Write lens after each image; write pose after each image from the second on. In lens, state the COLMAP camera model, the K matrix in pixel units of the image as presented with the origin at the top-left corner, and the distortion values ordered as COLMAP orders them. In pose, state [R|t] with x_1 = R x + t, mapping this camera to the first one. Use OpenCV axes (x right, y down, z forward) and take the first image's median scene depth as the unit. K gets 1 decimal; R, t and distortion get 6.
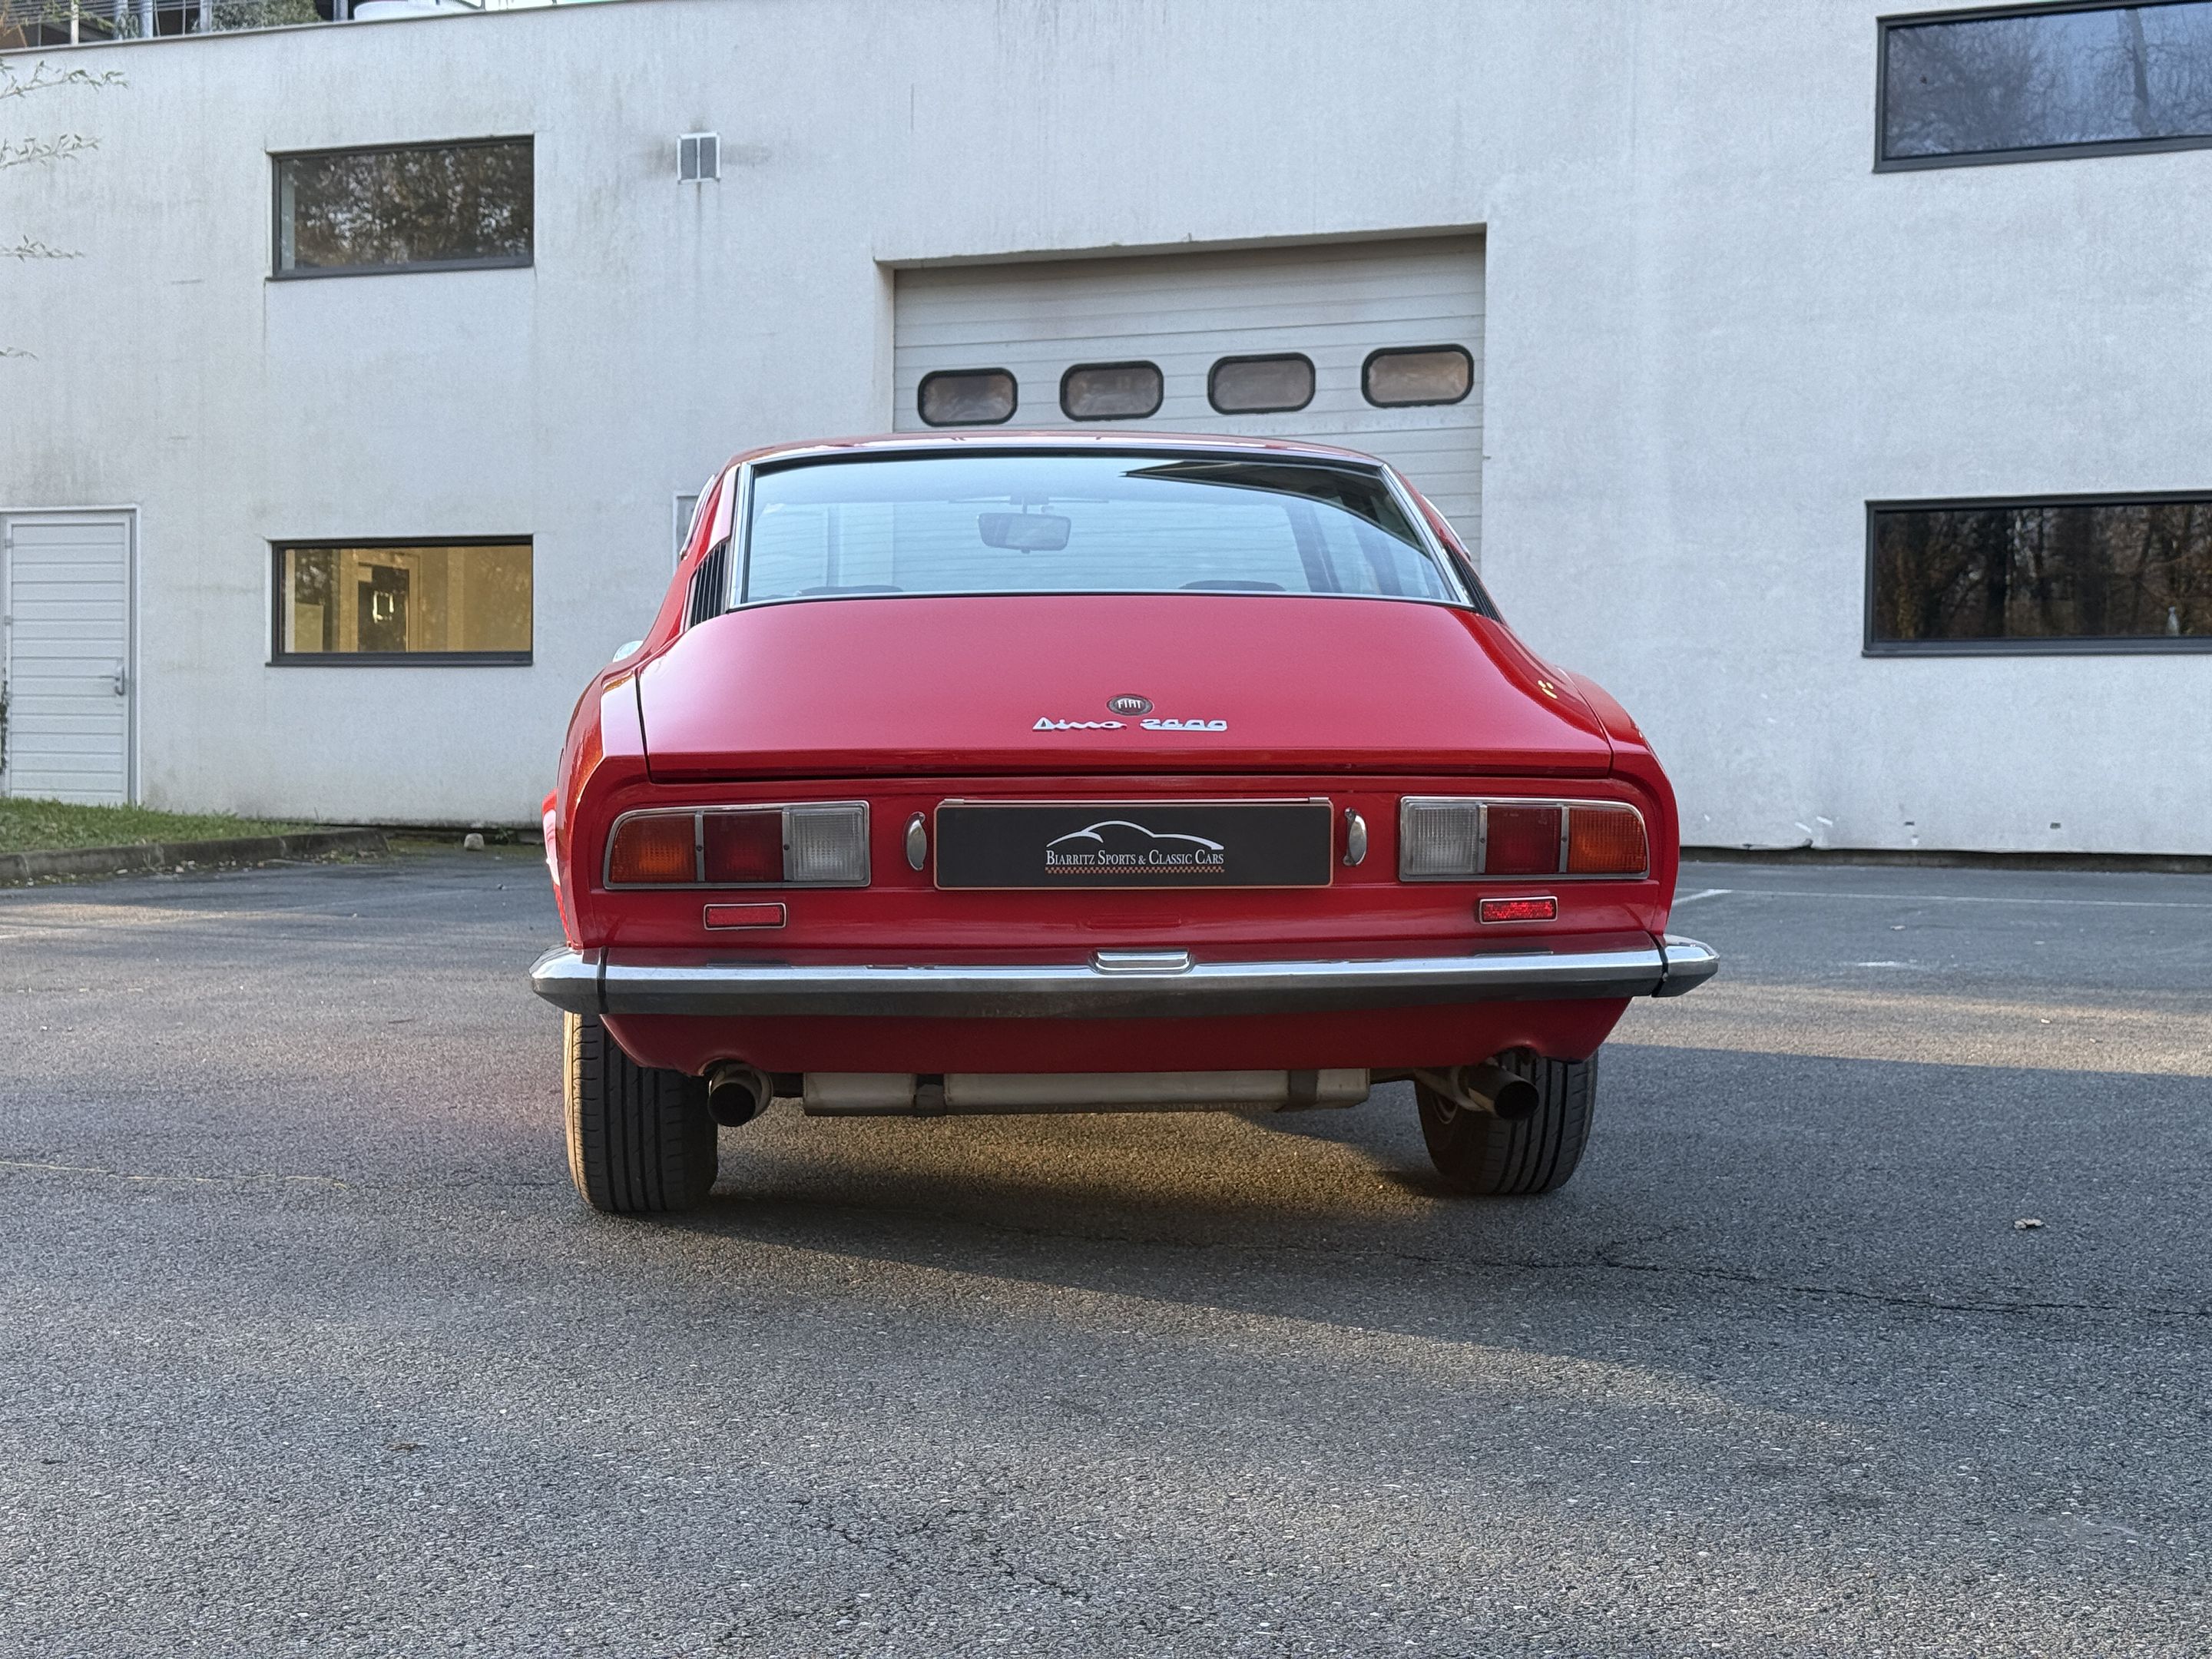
lens RADIAL K [[3254.9, 0, 1094.9], [0, 3254.9, 856.7], [0, 0, 1]] dist [0.136346, 0.000000]
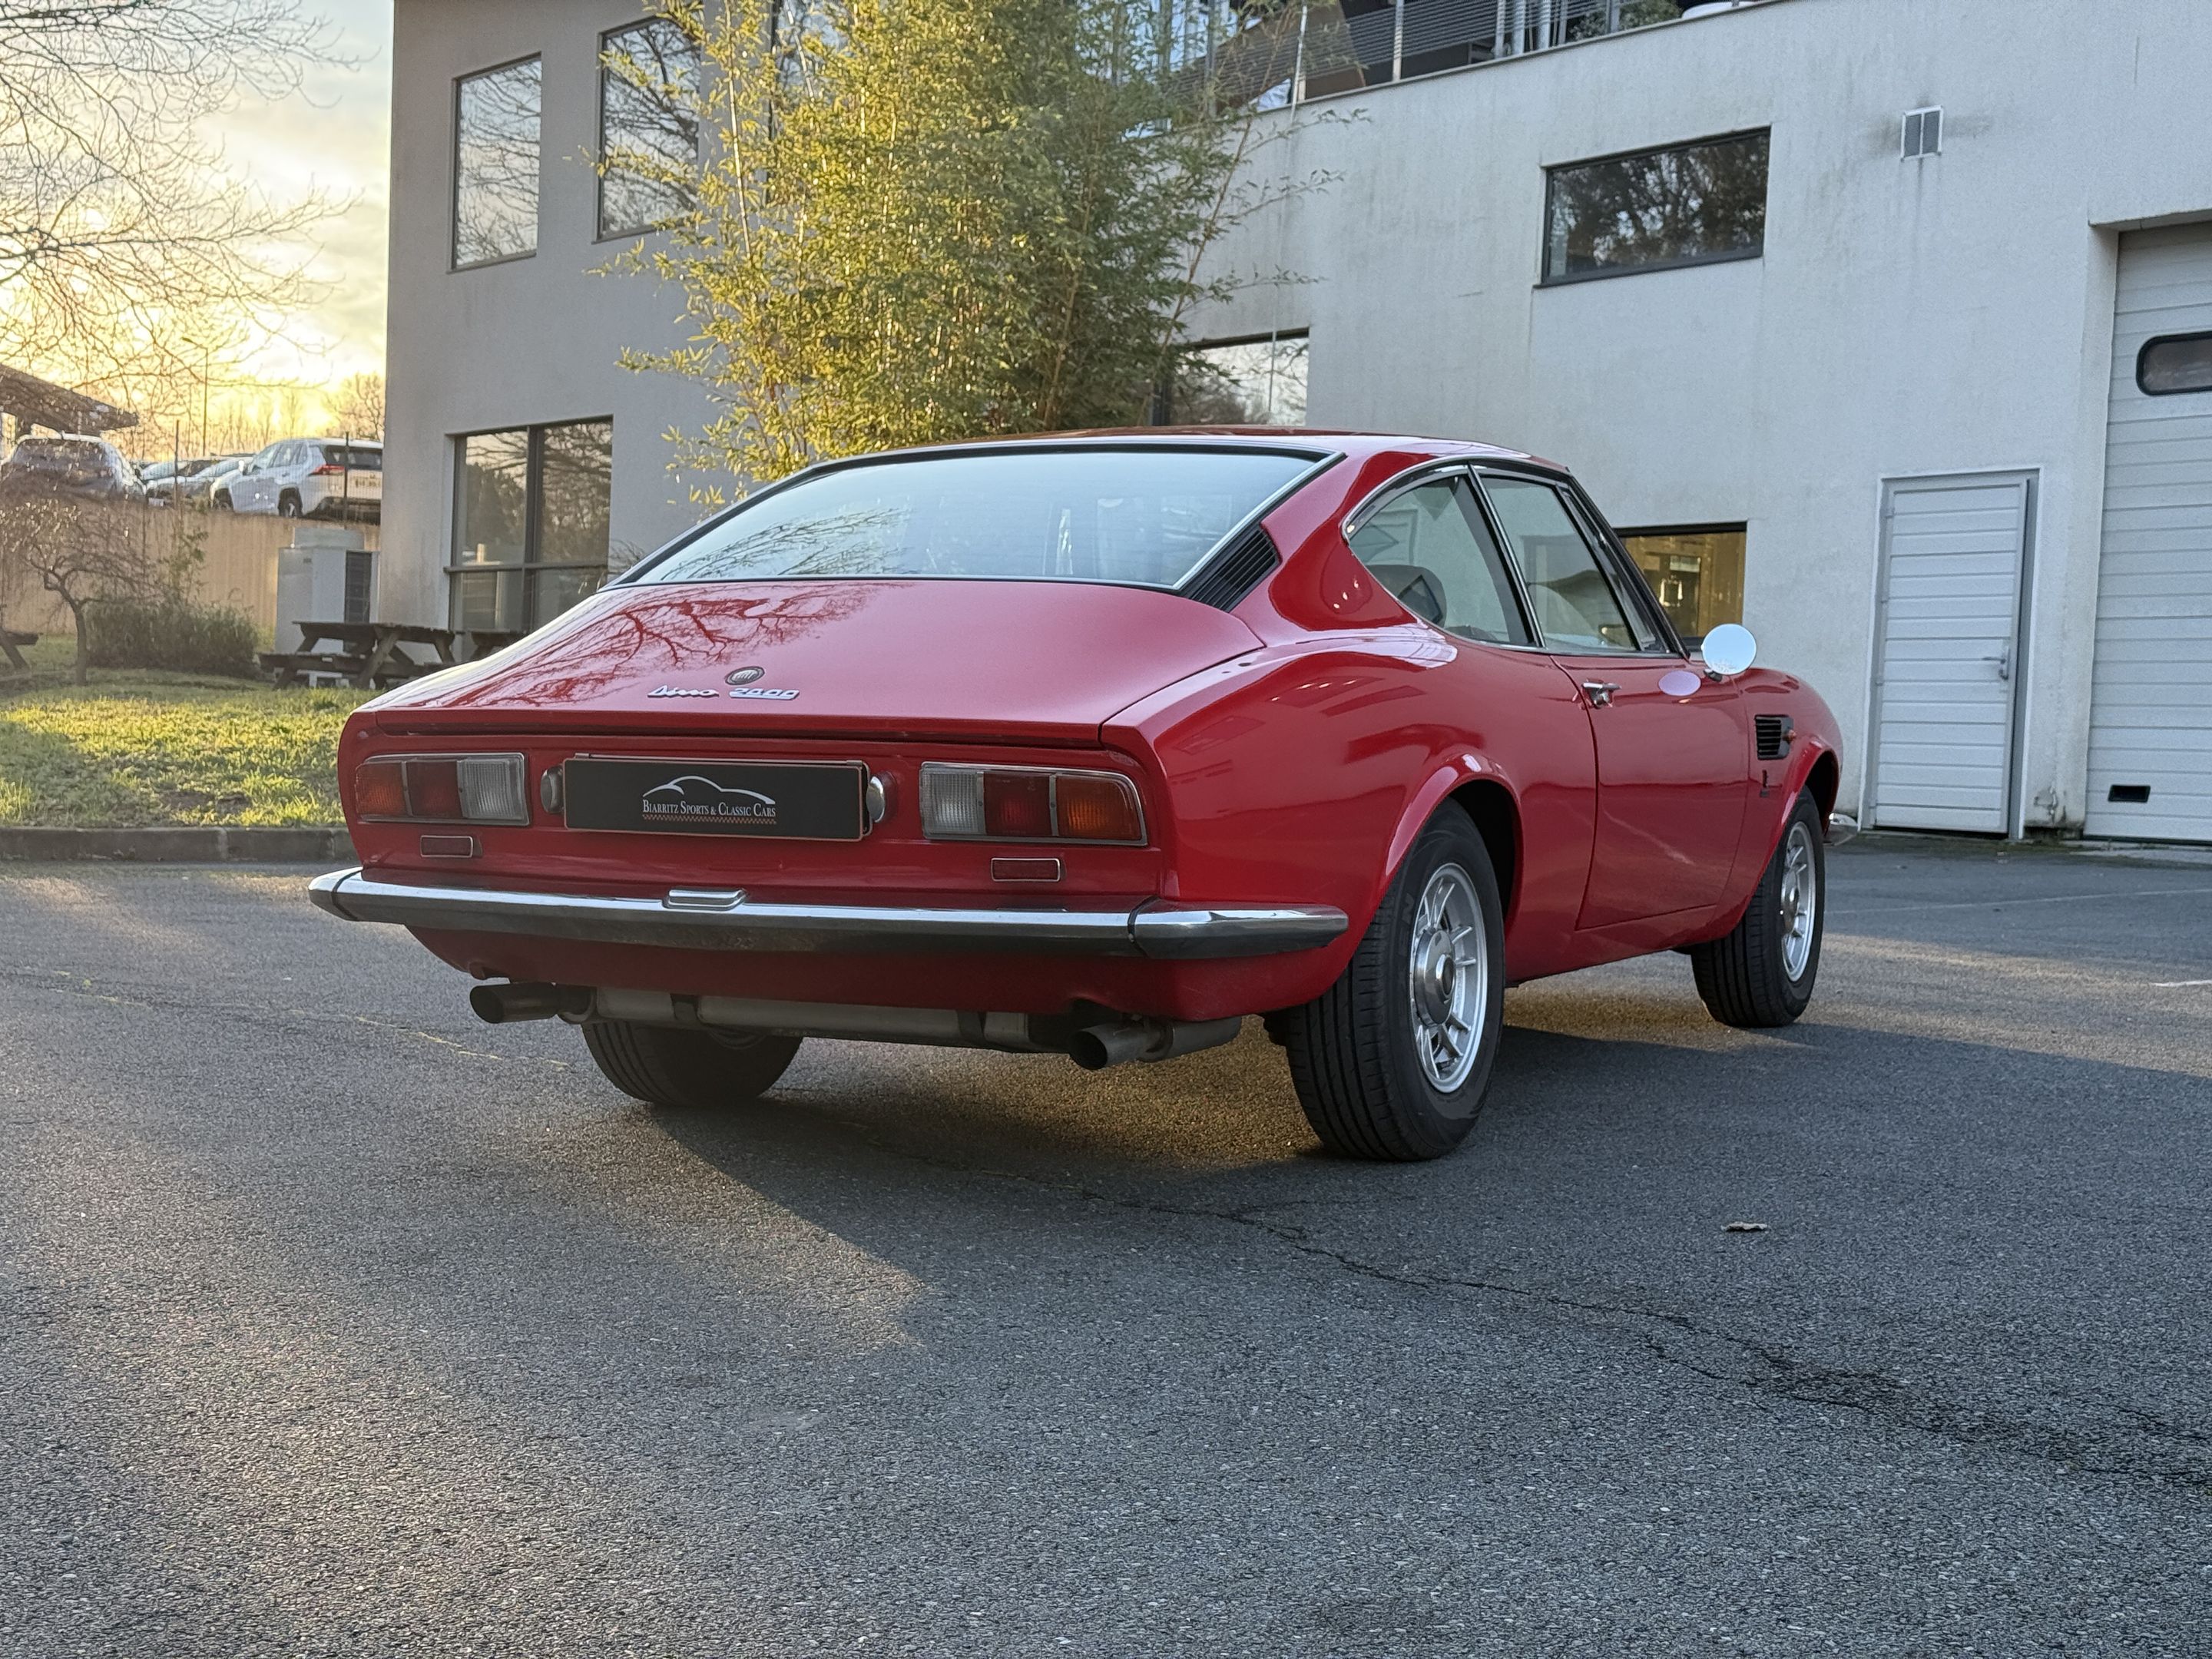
lens RADIAL K [[3254.9, 0, 1079.0], [0, 3254.9, 873.2], [0, 0, 1]] dist [0.136346, 0.000000]
pose [[0.848910, 0.042395, -0.526834, 0.196865], [-0.037761, 0.999095, 0.019554, -0.001182], [0.527186, 0.003294, 0.849743, 0.025029]]
